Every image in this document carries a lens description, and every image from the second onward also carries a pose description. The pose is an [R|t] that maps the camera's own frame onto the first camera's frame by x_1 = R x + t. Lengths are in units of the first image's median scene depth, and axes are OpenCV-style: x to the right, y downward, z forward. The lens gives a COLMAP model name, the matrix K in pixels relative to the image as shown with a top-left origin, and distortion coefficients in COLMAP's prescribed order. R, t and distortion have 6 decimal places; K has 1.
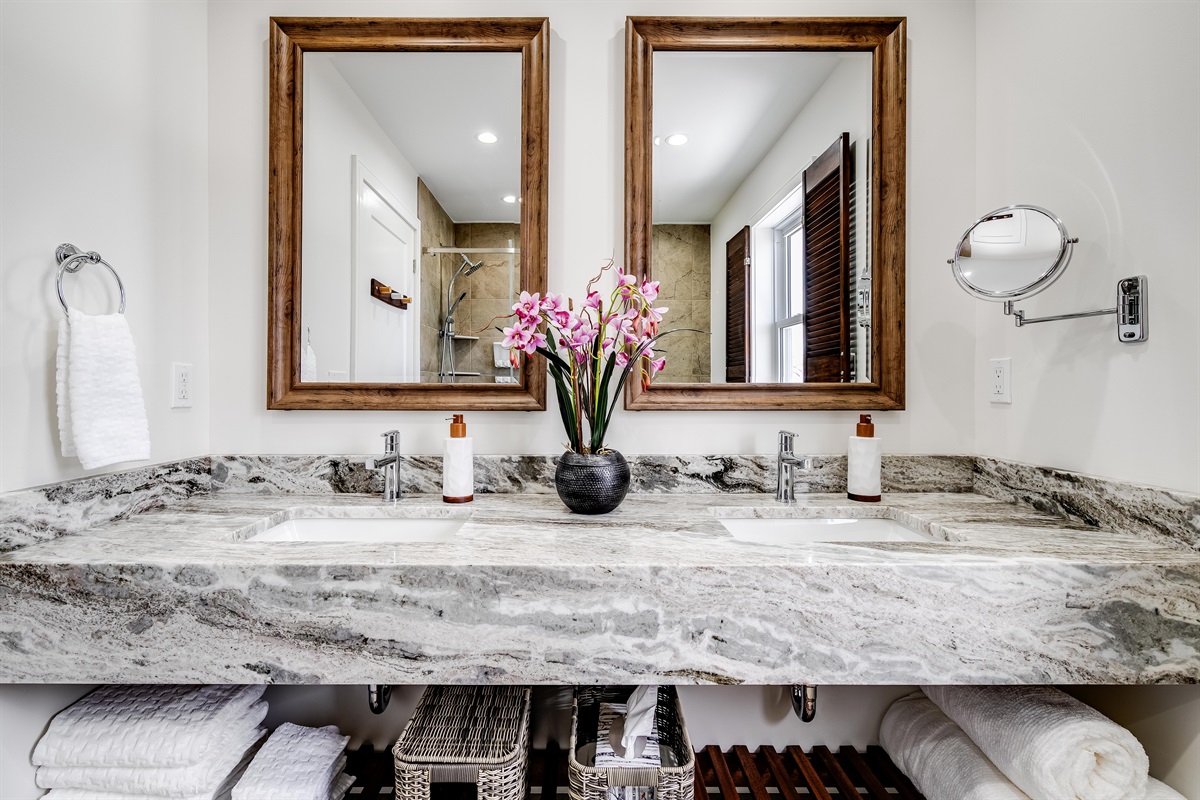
lens RADIAL K [[548.8, 0, 589.5], [0, 548.8, 387.9], [0, 0, 1]] dist [-0.007025, 0.003088]
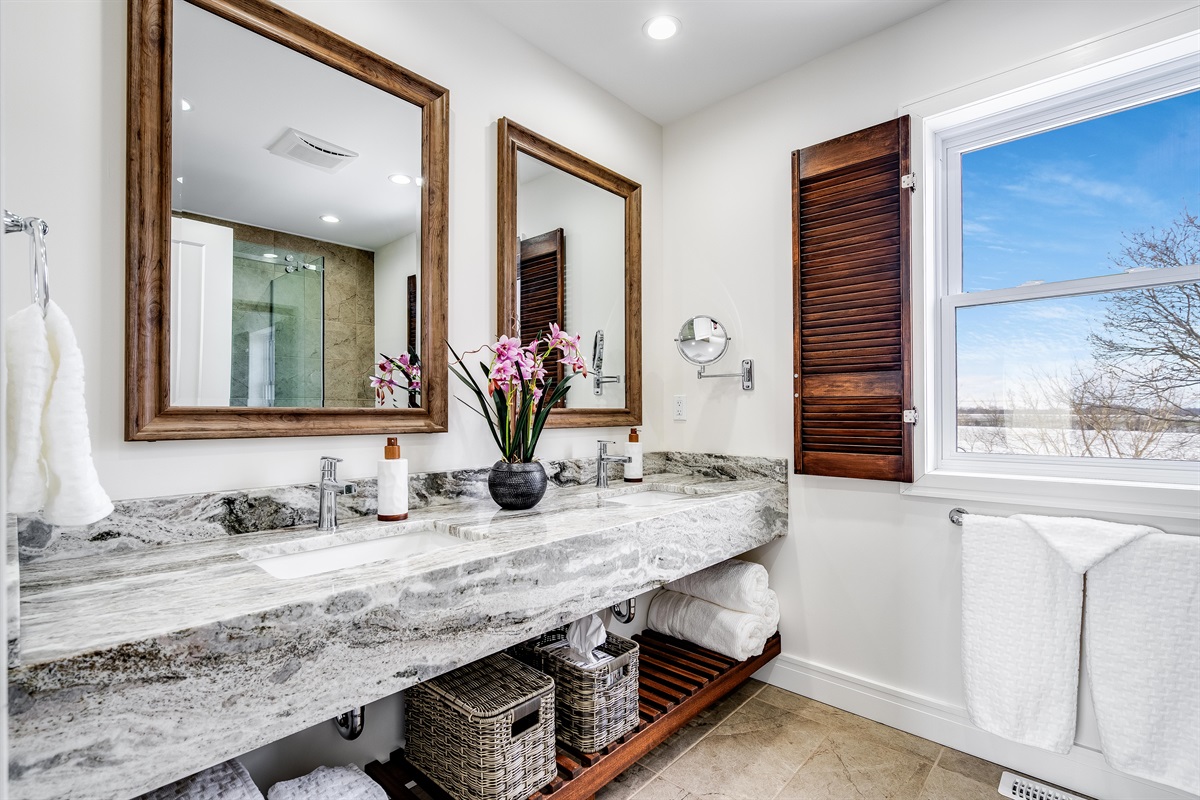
lens RADIAL K [[548.8, 0, 597.9], [0, 548.8, 410.0], [0, 0, 1]] dist [-0.007025, 0.003088]
pose [[0.671180, 0.000894, 0.741294, -0.950652], [0.001645, 0.999995, -0.002695, -0.001062], [-0.741293, 0.003029, 0.671175, -0.001973]]
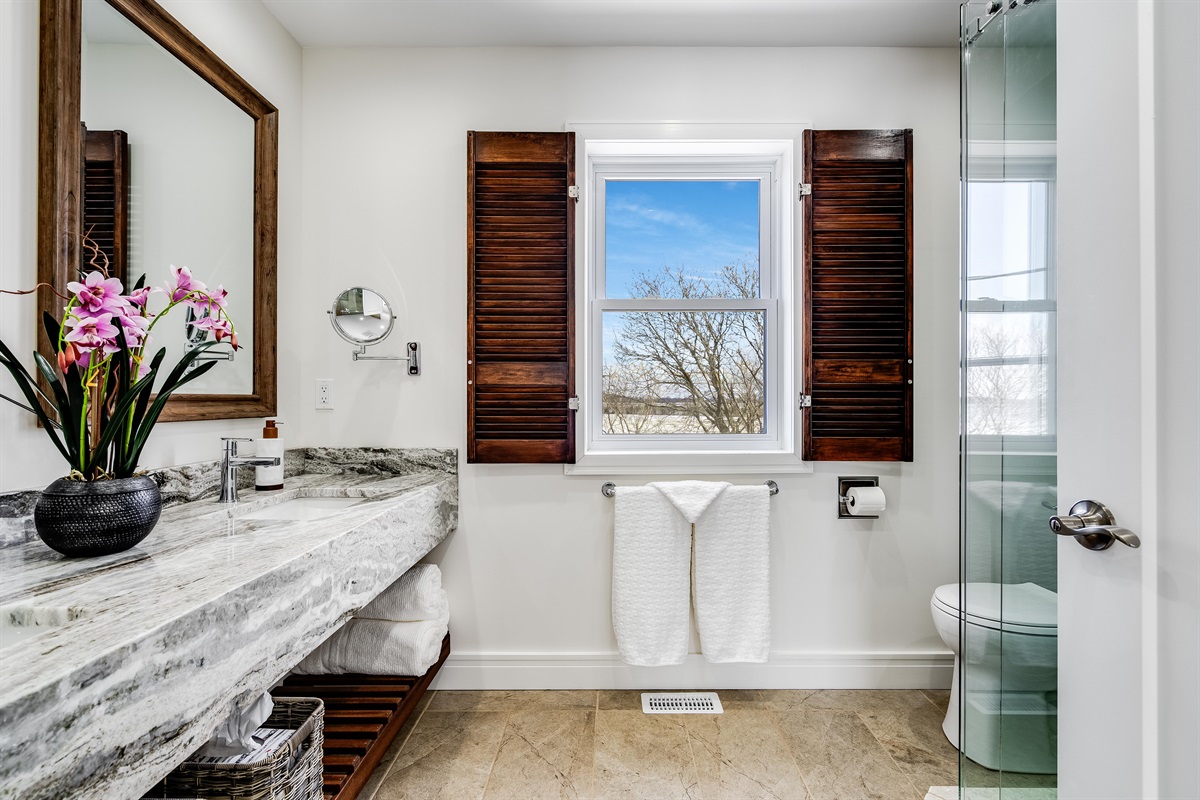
lens RADIAL K [[548.8, 0, 612.8], [0, 548.8, 395.6], [0, 0, 1]] dist [-0.007025, 0.003088]
pose [[-0.013410, 0.007071, 0.999885, -0.932770], [-0.000493, 0.999975, -0.007079, 0.001507], [-0.999910, -0.000588, -0.013406, 0.305032]]
